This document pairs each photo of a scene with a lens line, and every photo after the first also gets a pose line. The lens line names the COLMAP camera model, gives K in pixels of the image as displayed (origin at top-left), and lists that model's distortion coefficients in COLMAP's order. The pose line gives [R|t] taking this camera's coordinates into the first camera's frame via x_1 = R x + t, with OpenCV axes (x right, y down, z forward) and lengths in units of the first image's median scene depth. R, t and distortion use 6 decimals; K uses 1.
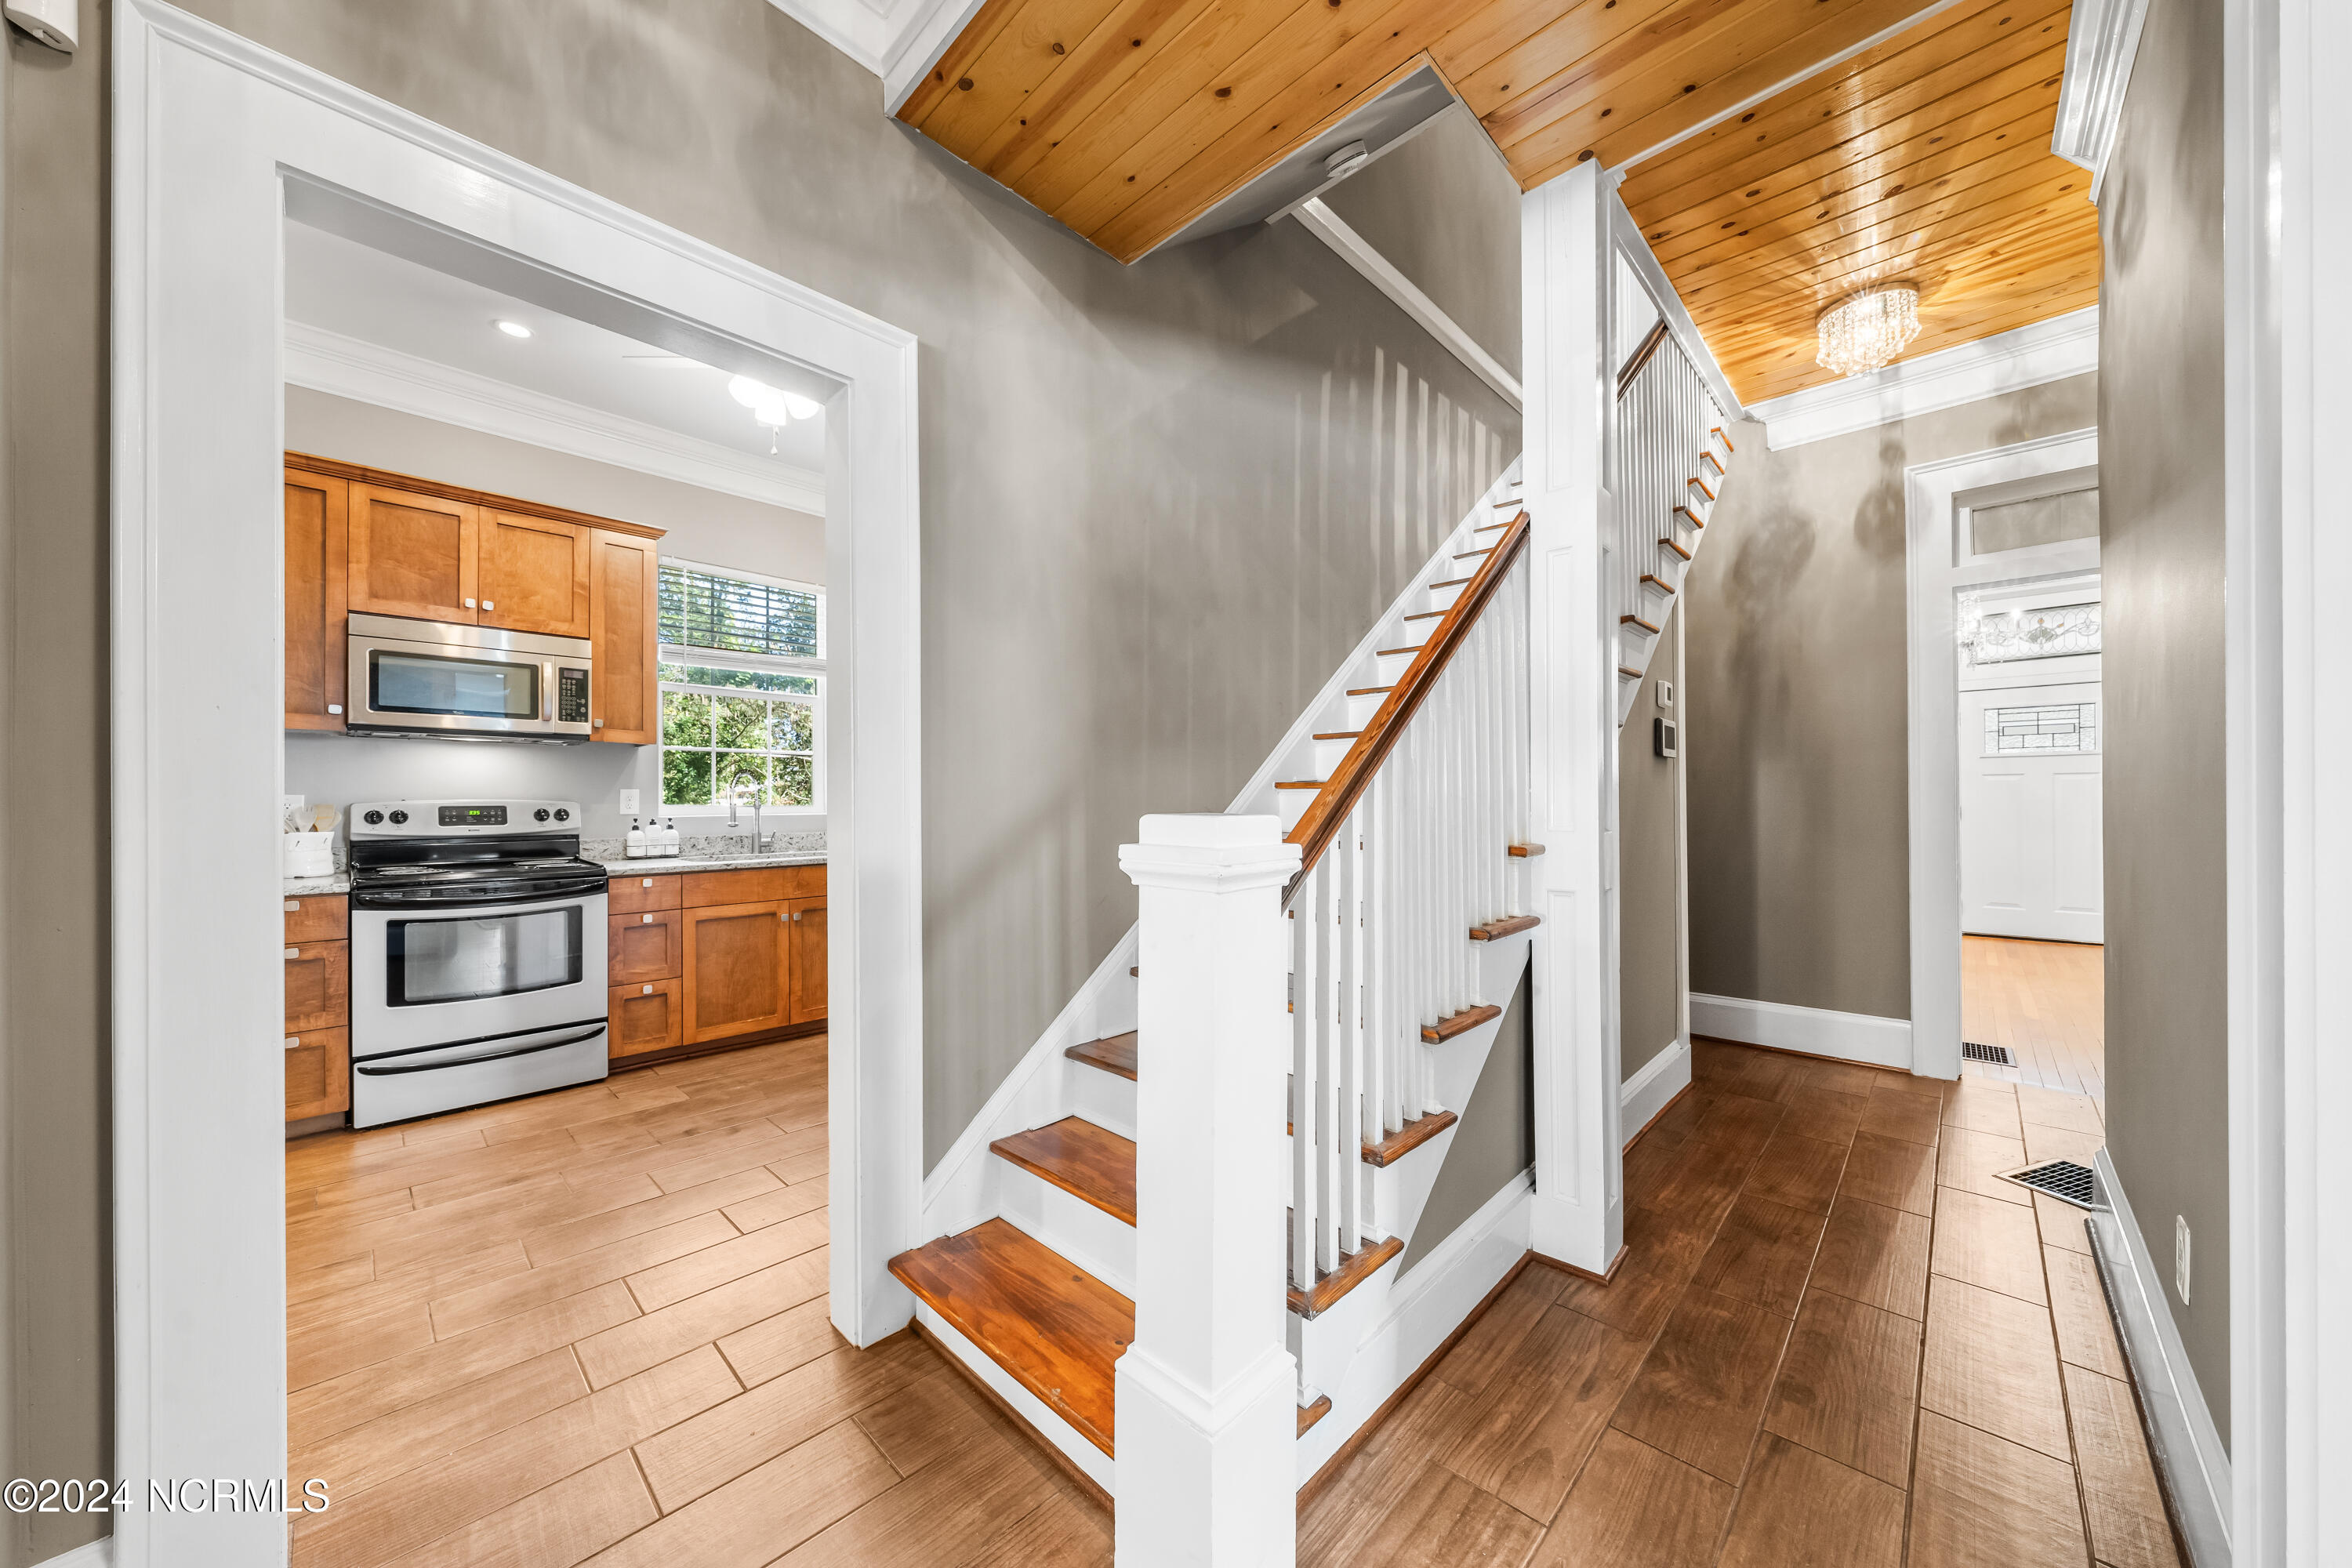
lens RADIAL K [[806.5, 0, 1175.7], [0, 806.5, 798.4], [0, 0, 1]] dist [-0.001121, -0.000291]
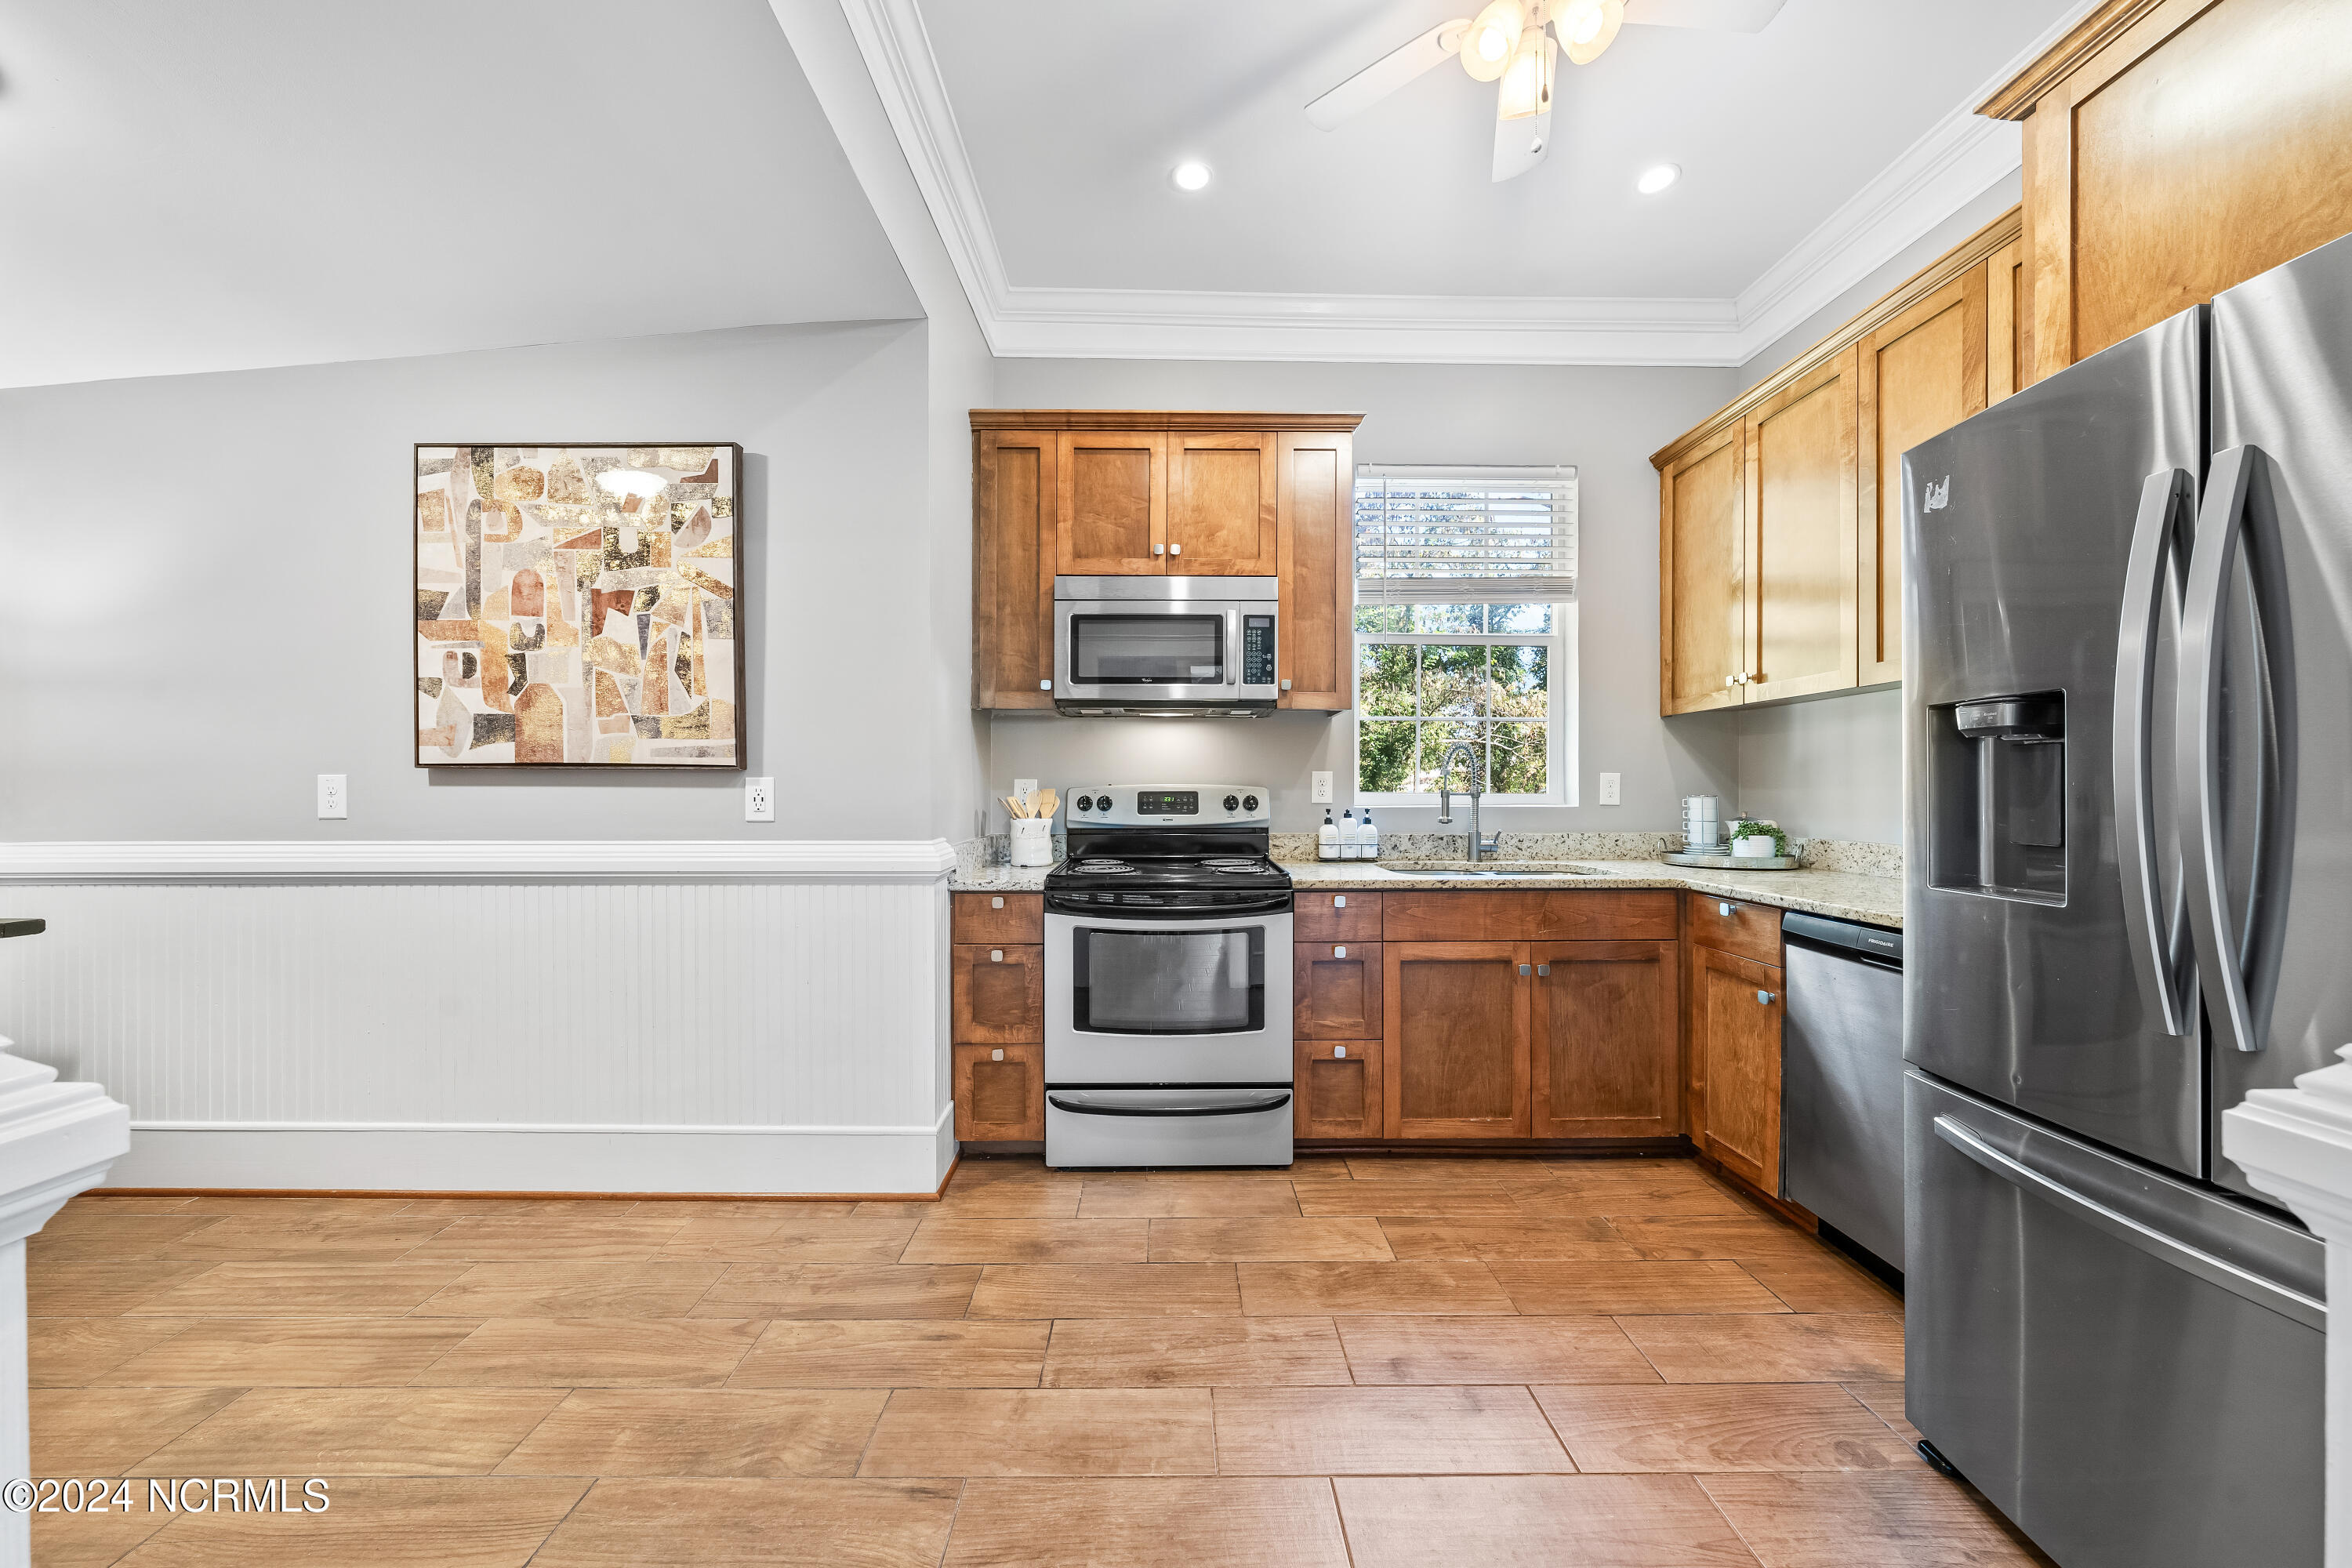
lens RADIAL K [[806.5, 0, 1161.6], [0, 806.5, 788.0], [0, 0, 1]] dist [-0.001121, -0.000291]
pose [[0.691730, 0.002542, -0.722151, -0.257204], [-0.000271, 0.999995, 0.003260, 0.002790], [0.722156, -0.002060, 0.691727, 0.404864]]
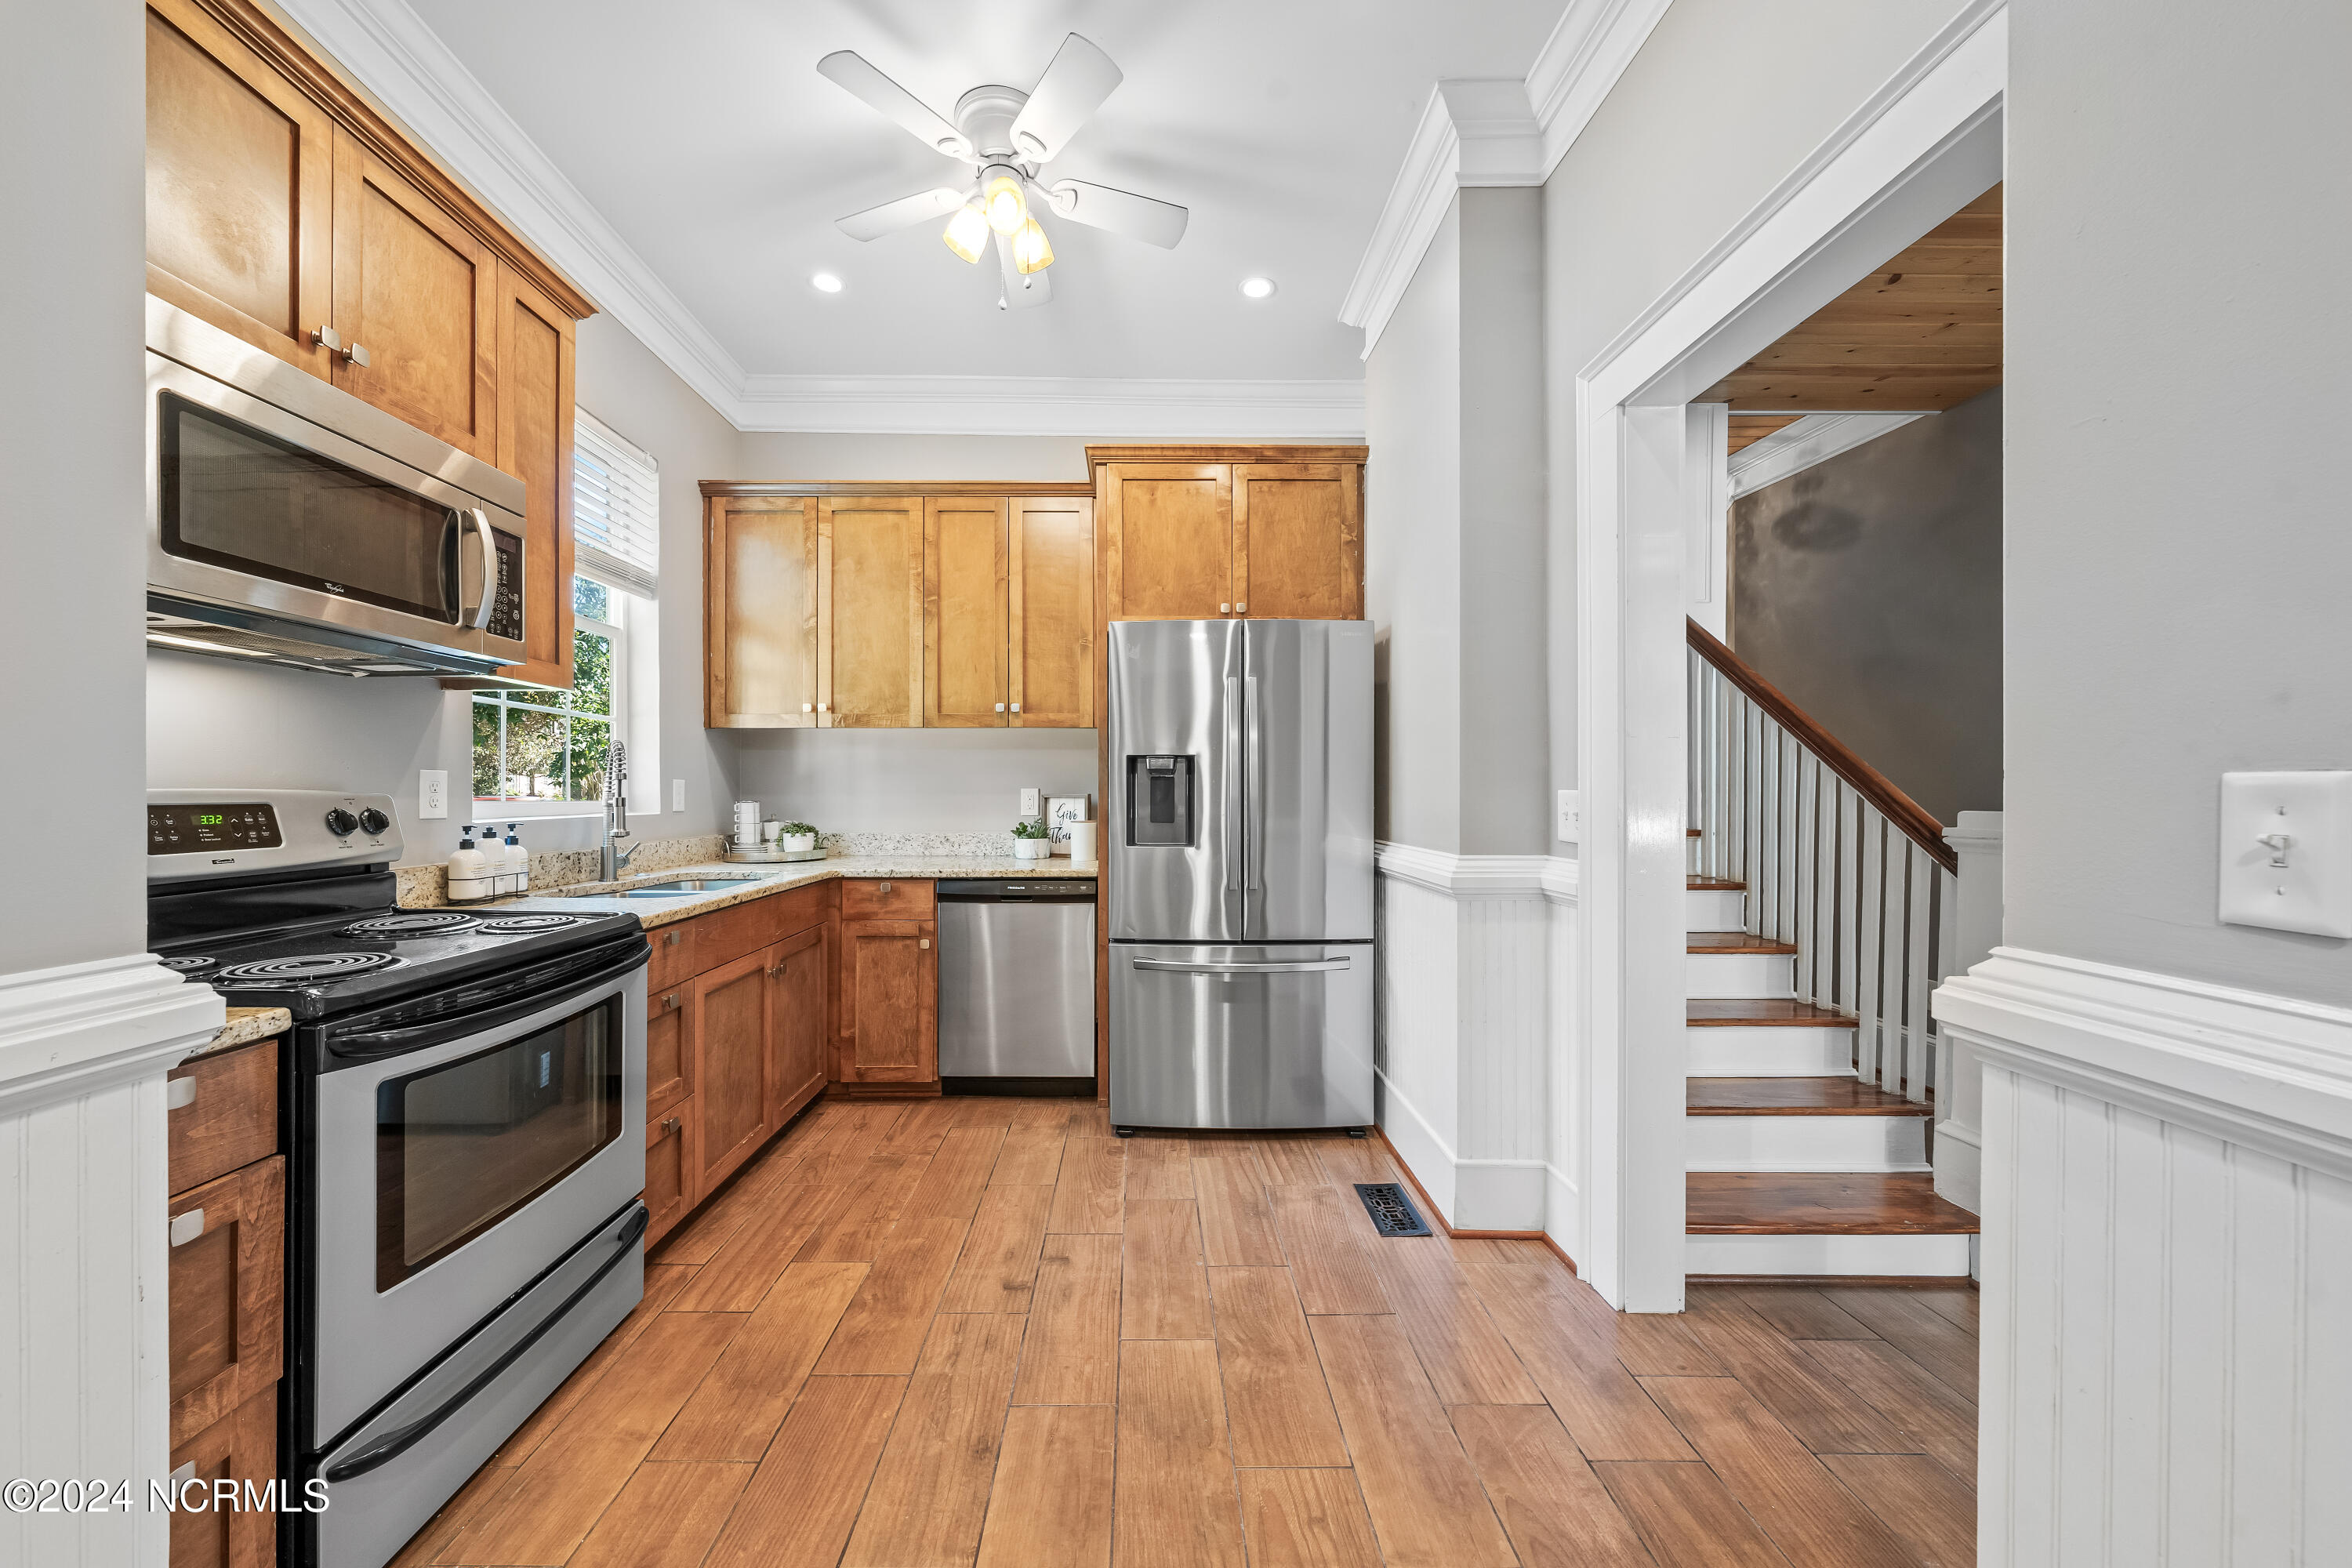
lens RADIAL K [[806.5, 0, 1159.8], [0, 806.5, 795.1], [0, 0, 1]] dist [-0.001121, -0.000291]
pose [[0.722748, 0.002792, 0.691106, -0.817557], [-0.005368, 0.999984, 0.001574, 0.001382], [-0.691091, -0.004847, 0.722752, 0.358552]]
